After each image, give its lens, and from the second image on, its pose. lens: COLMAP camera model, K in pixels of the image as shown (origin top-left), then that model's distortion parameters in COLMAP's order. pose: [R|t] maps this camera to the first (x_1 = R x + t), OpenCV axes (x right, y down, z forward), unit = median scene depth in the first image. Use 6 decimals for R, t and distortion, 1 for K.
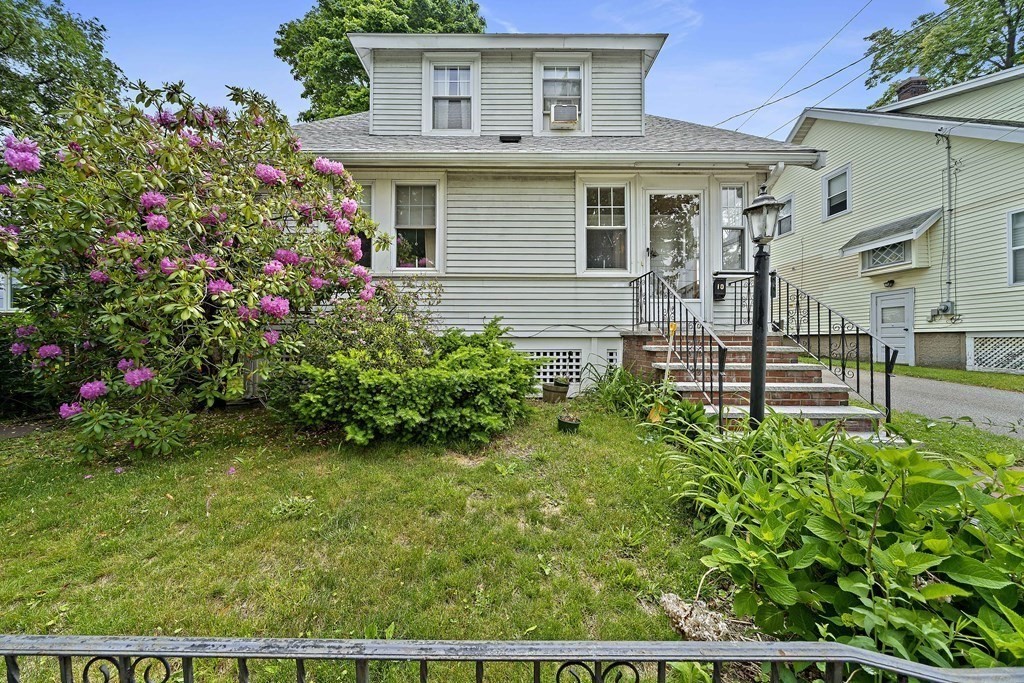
lens RADIAL K [[350.5, 0, 510.5], [0, 350.5, 340.0], [0, 0, 1]] dist [-0.006217, 0.000988]
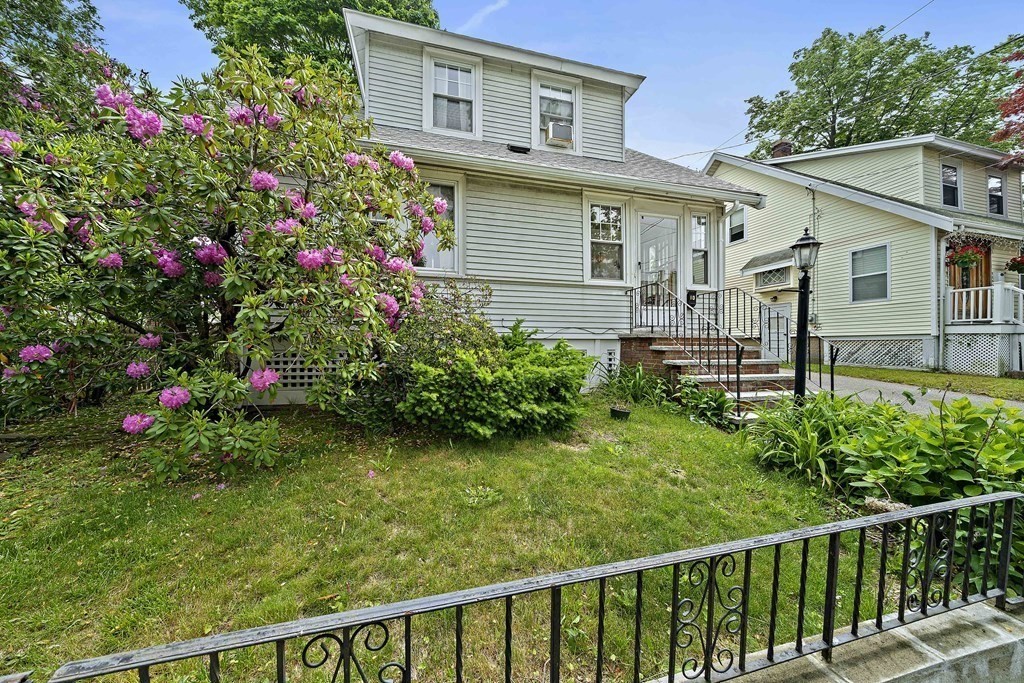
lens RADIAL K [[350.5, 0, 519.0], [0, 350.5, 345.7], [0, 0, 1]] dist [-0.006217, 0.000988]
pose [[0.966153, -0.000270, 0.257968, -0.273726], [-0.001943, 0.999963, 0.008324, 0.004646], [-0.257961, -0.008543, 0.966118, -0.017686]]
